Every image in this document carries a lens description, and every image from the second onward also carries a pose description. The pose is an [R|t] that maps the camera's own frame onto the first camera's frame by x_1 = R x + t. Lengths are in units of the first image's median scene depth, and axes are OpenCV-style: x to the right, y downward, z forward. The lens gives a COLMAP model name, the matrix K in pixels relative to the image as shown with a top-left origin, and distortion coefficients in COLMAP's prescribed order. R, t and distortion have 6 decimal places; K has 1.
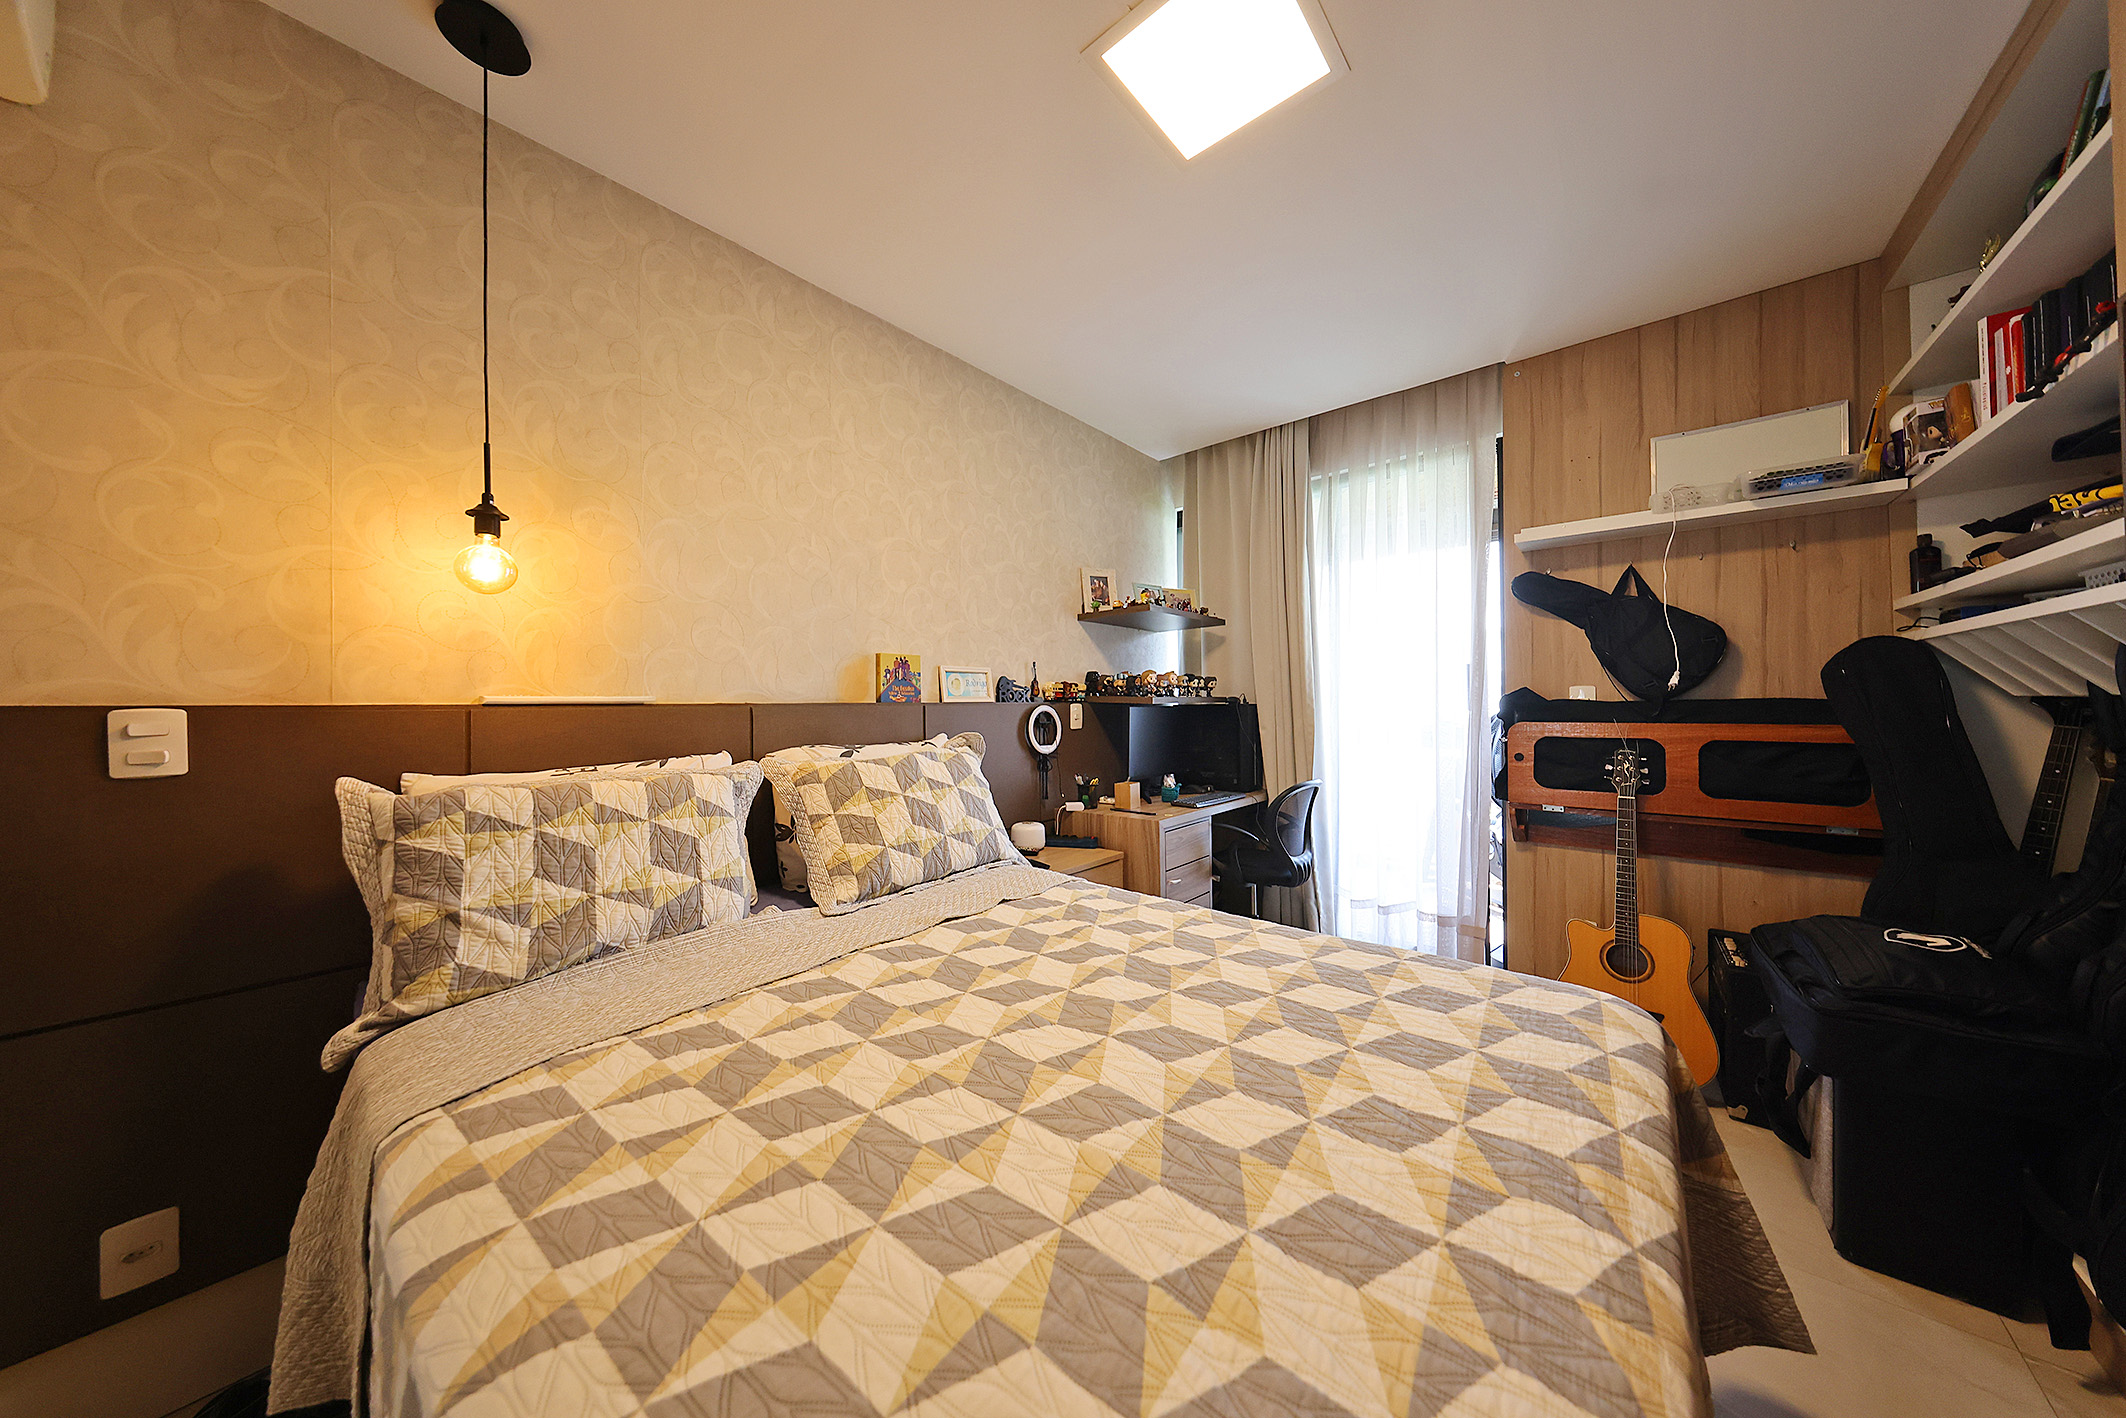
lens RADIAL K [[663.7, 0, 1060.8], [0, 663.7, 701.9], [0, 0, 1]] dist [0.002233, -0.000045]
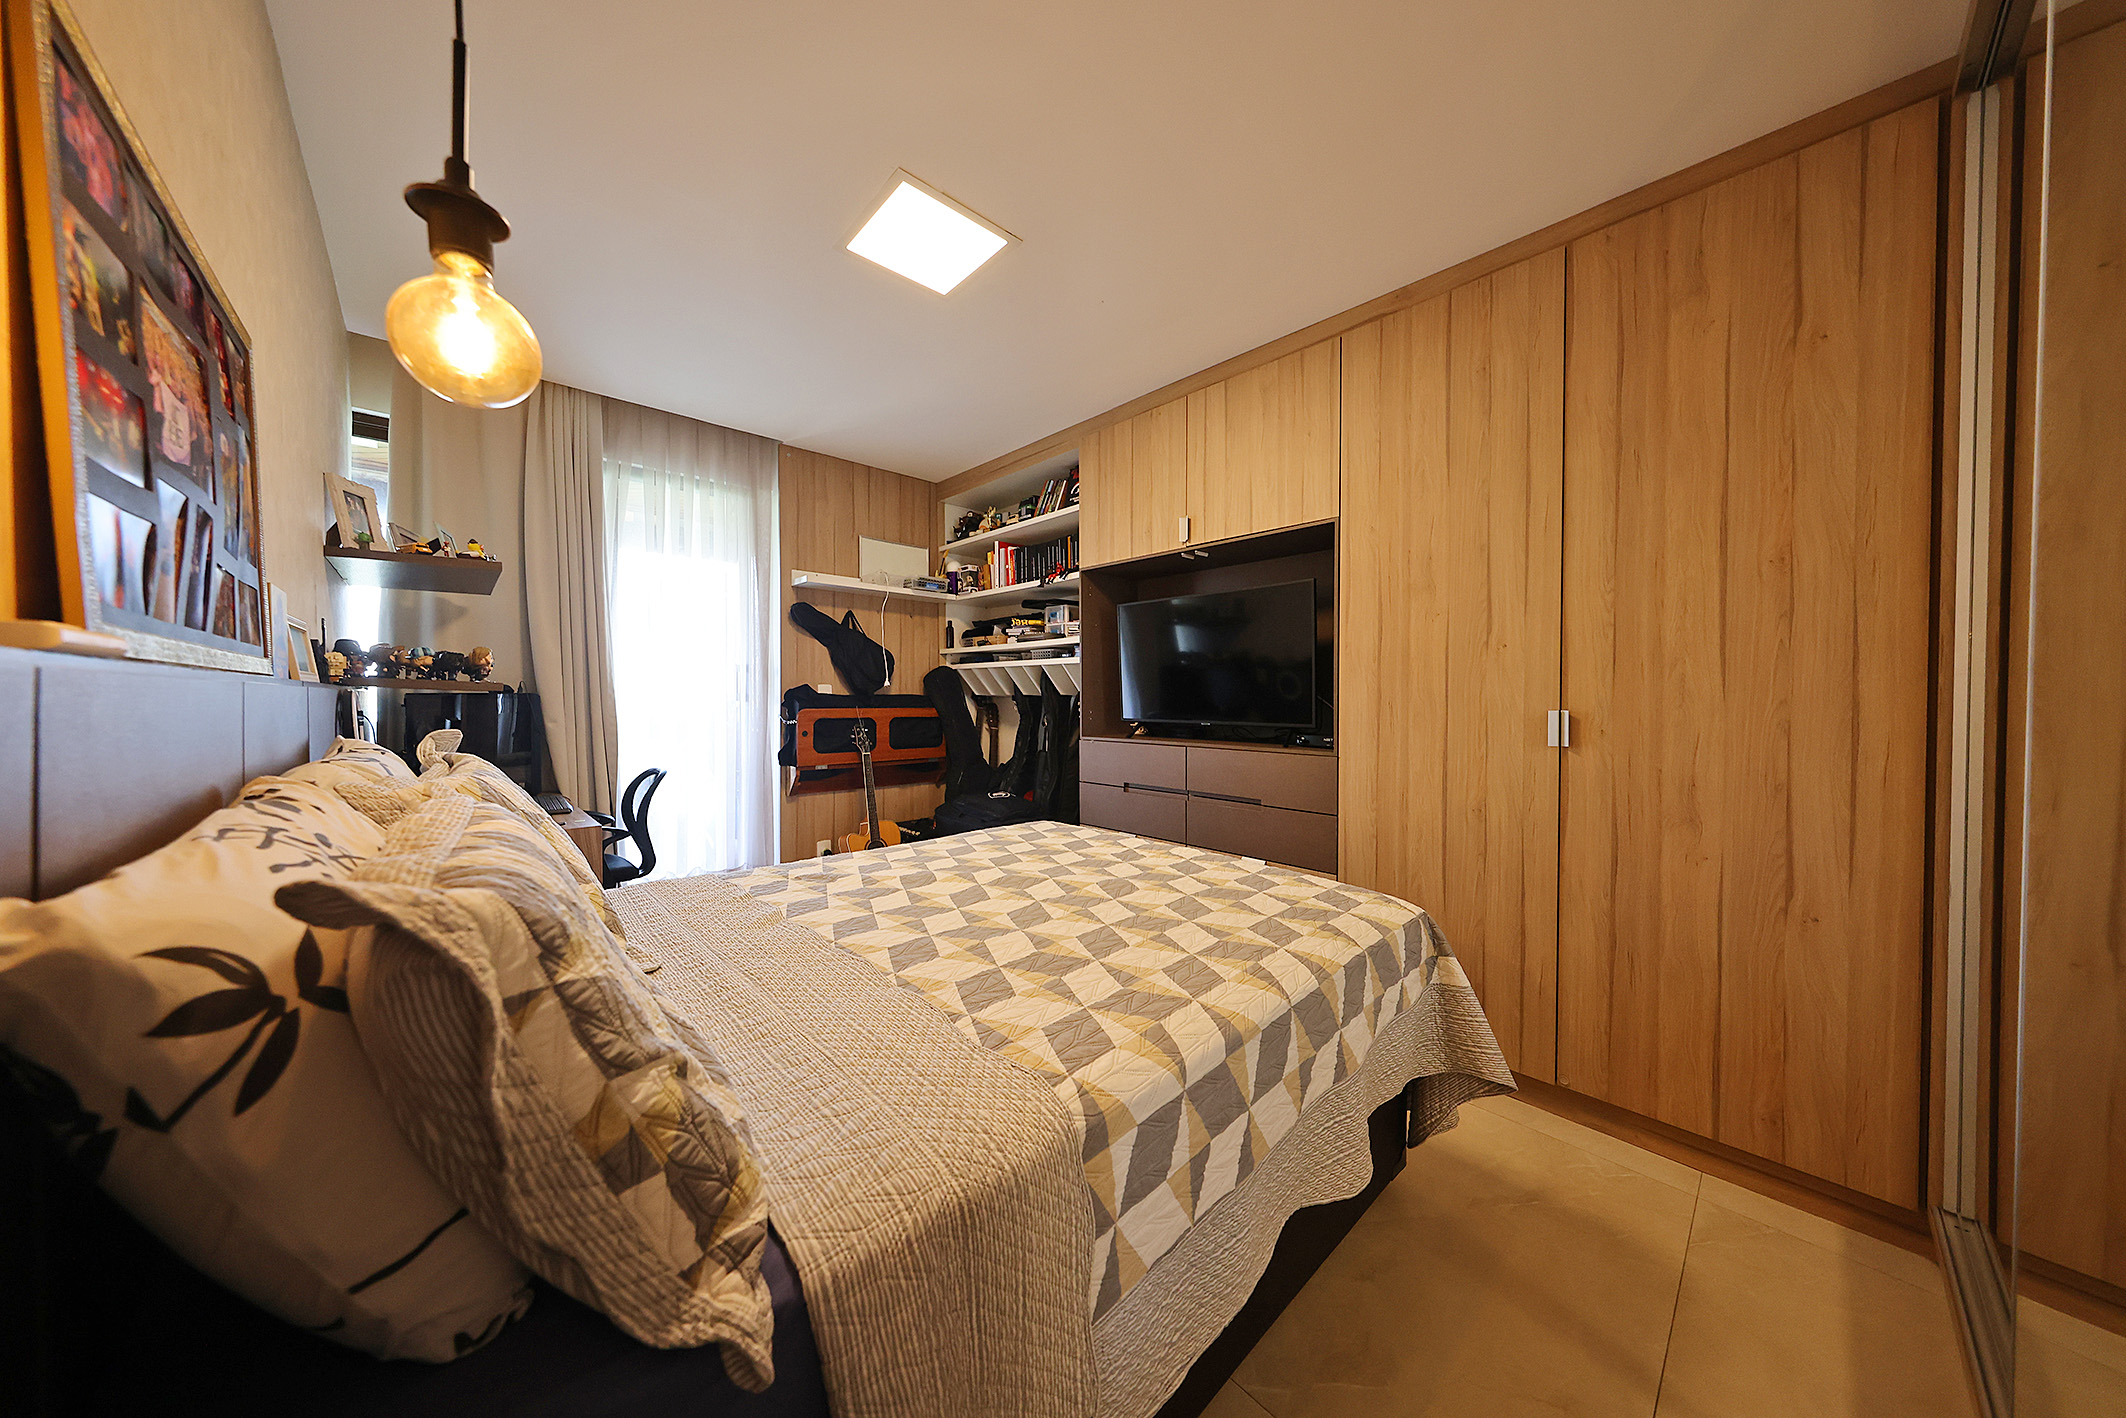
lens RADIAL K [[663.7, 0, 1060.8], [0, 663.7, 701.9], [0, 0, 1]] dist [0.002233, -0.000045]
pose [[0.139649, 0.015504, 0.990080, -0.694688], [-0.006870, 0.999869, -0.014688, 0.037990], [-0.990177, -0.004751, 0.139737, 0.285521]]
